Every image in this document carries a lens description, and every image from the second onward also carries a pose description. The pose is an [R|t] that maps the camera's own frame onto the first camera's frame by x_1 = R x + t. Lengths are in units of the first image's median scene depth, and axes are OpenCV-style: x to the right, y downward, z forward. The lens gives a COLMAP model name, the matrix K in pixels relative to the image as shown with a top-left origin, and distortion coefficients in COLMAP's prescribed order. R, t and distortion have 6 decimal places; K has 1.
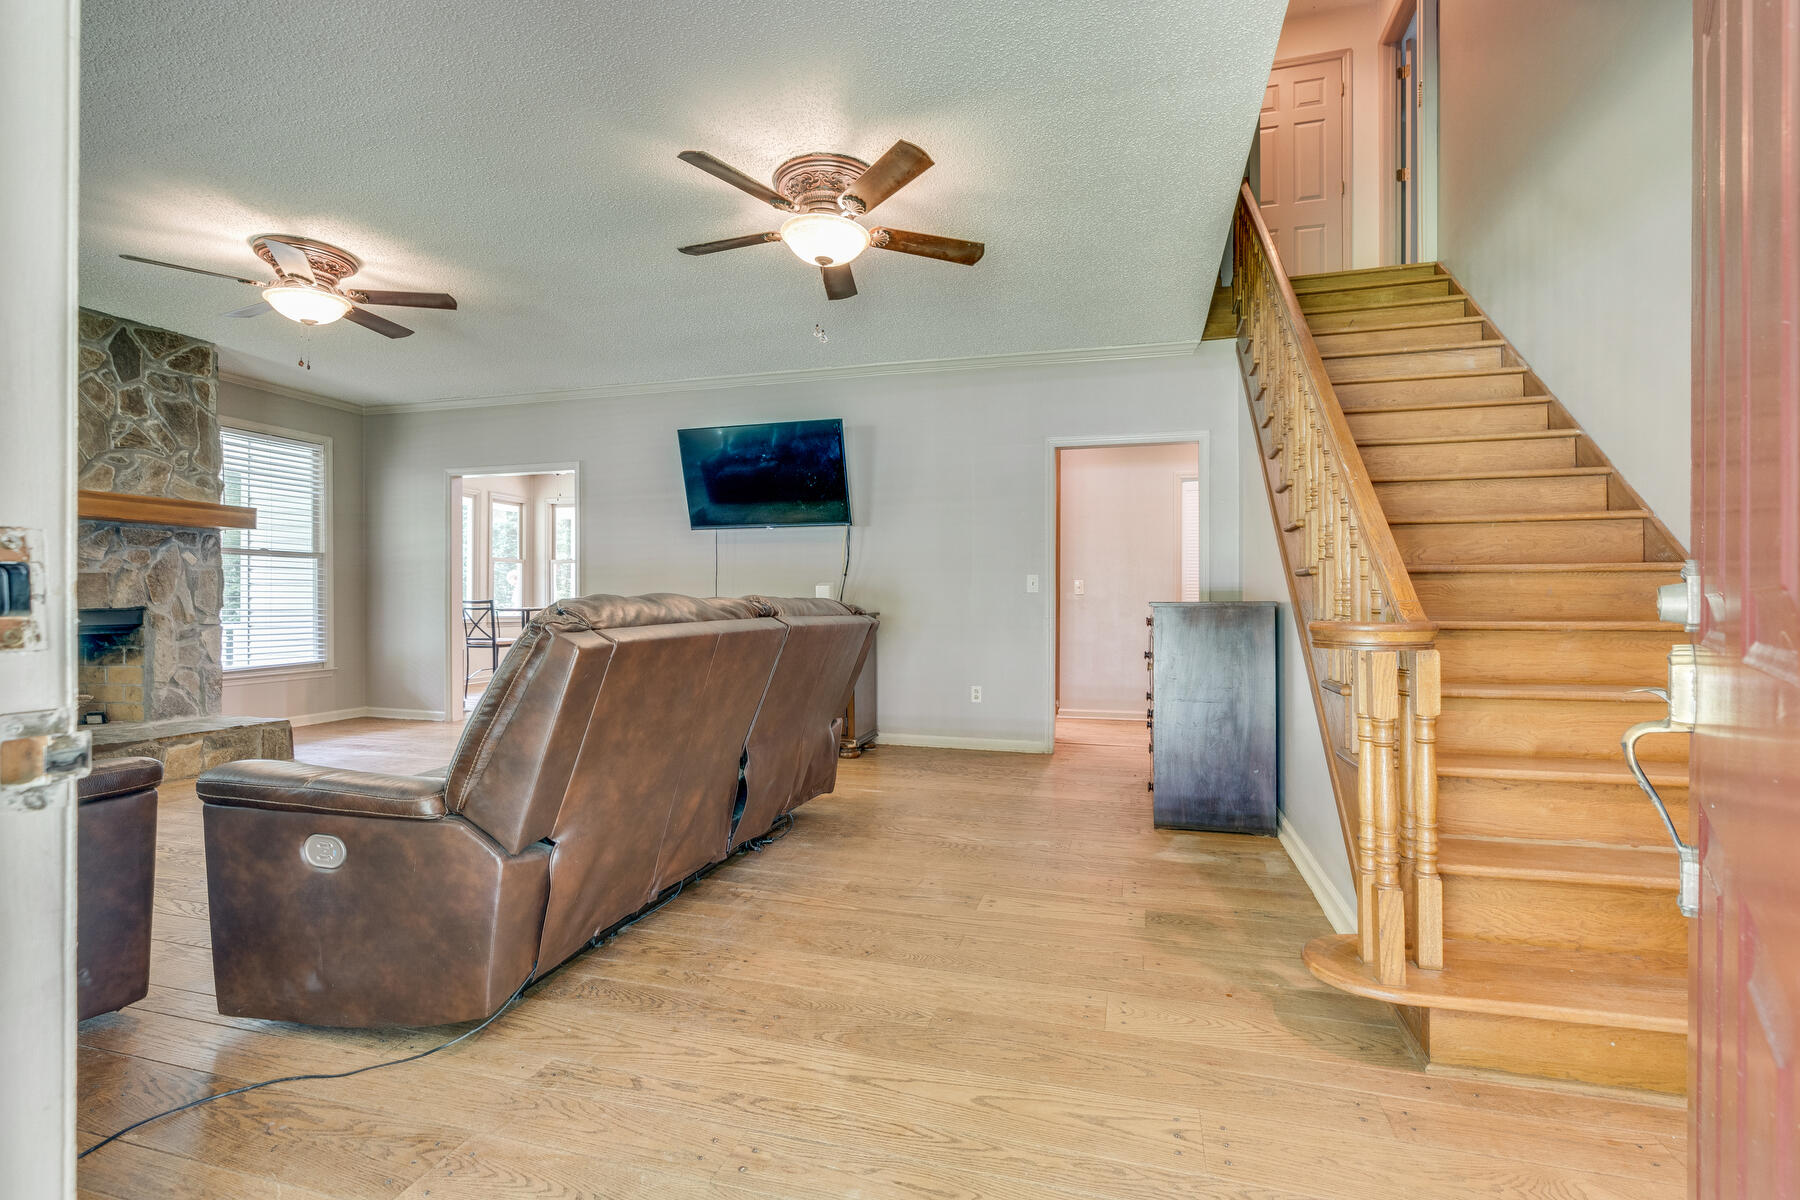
lens RADIAL K [[813.6, 0, 905.0], [0, 813.6, 595.7], [0, 0, 1]] dist [-0.011810, 0.006205]
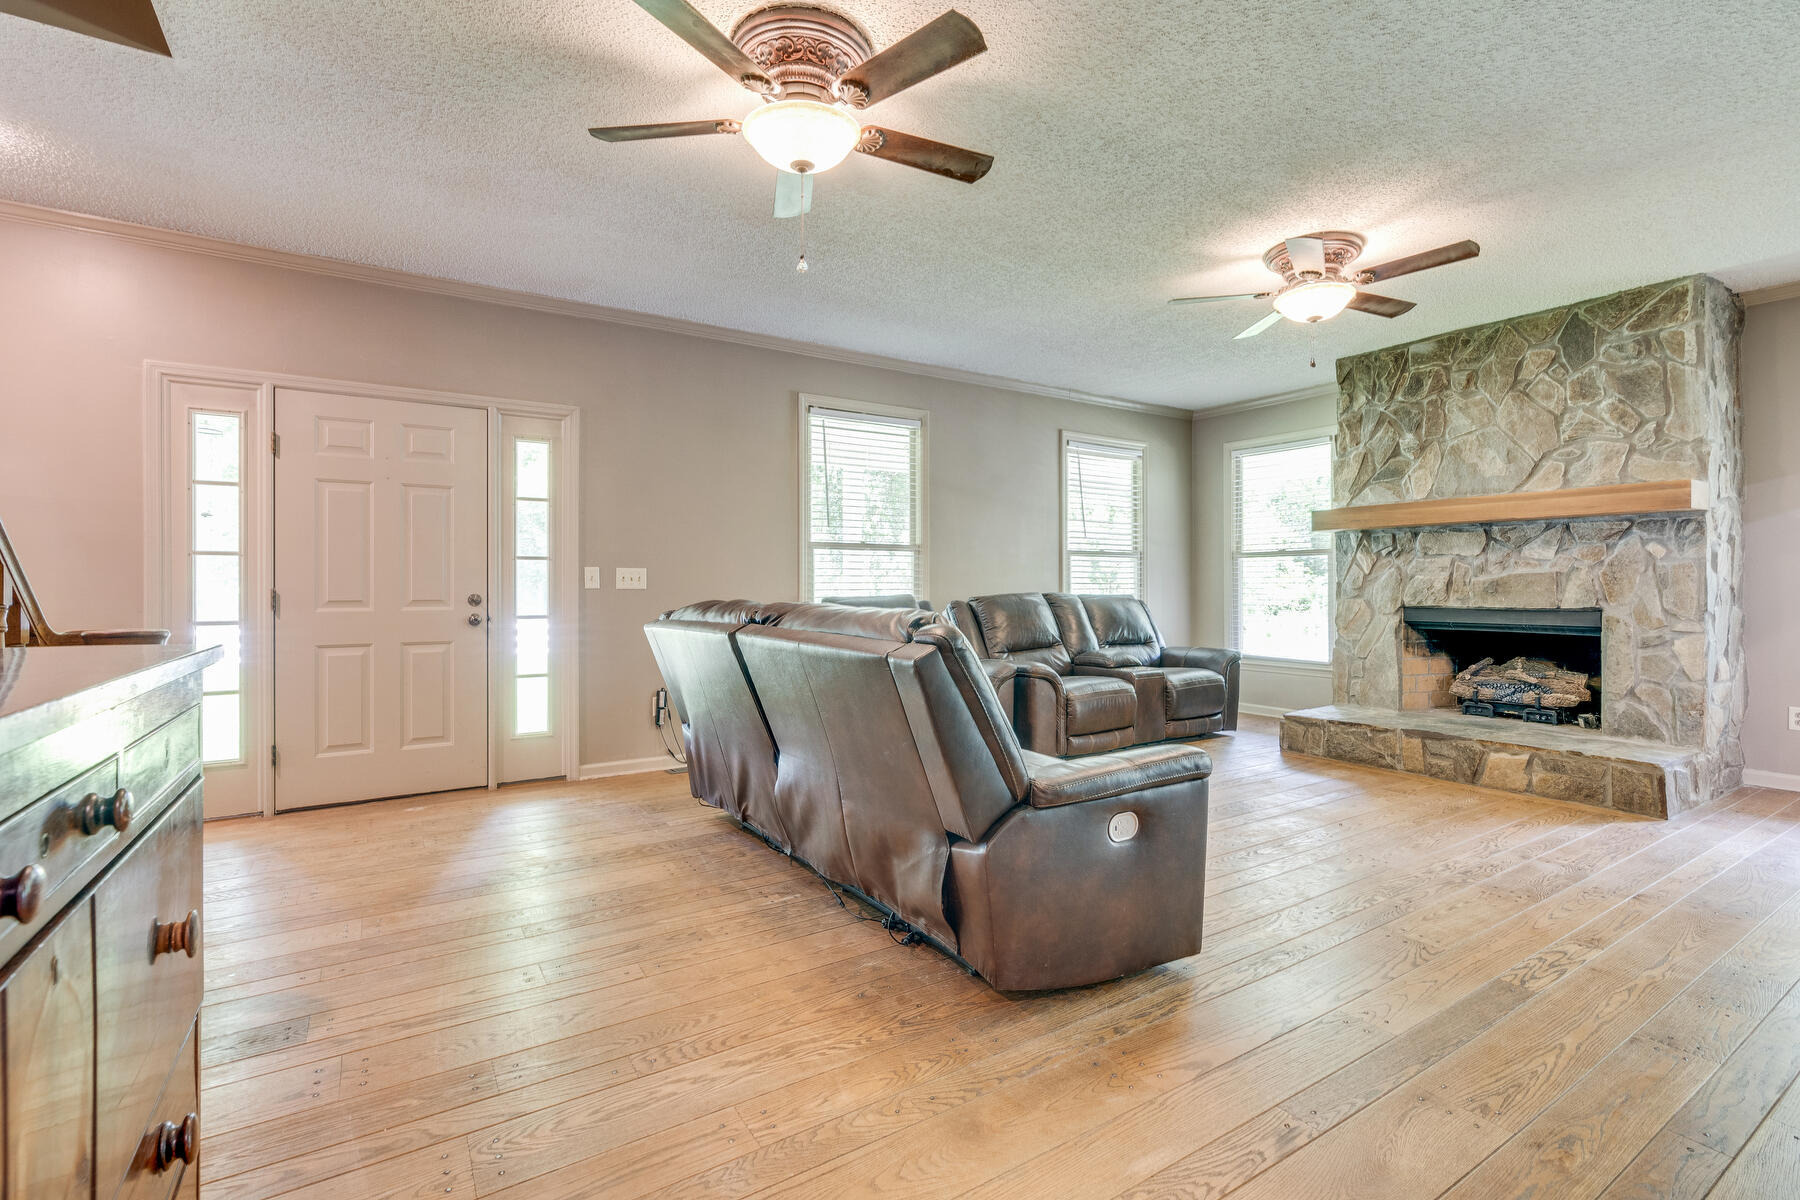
lens RADIAL K [[813.6, 0, 905.0], [0, 813.6, 595.7], [0, 0, 1]] dist [-0.011810, 0.006205]
pose [[-0.658170, 0.007356, -0.752833, 0.264689], [0.004014, 0.999972, 0.006261, -0.008887], [0.752858, 0.001099, -0.658182, 1.025229]]
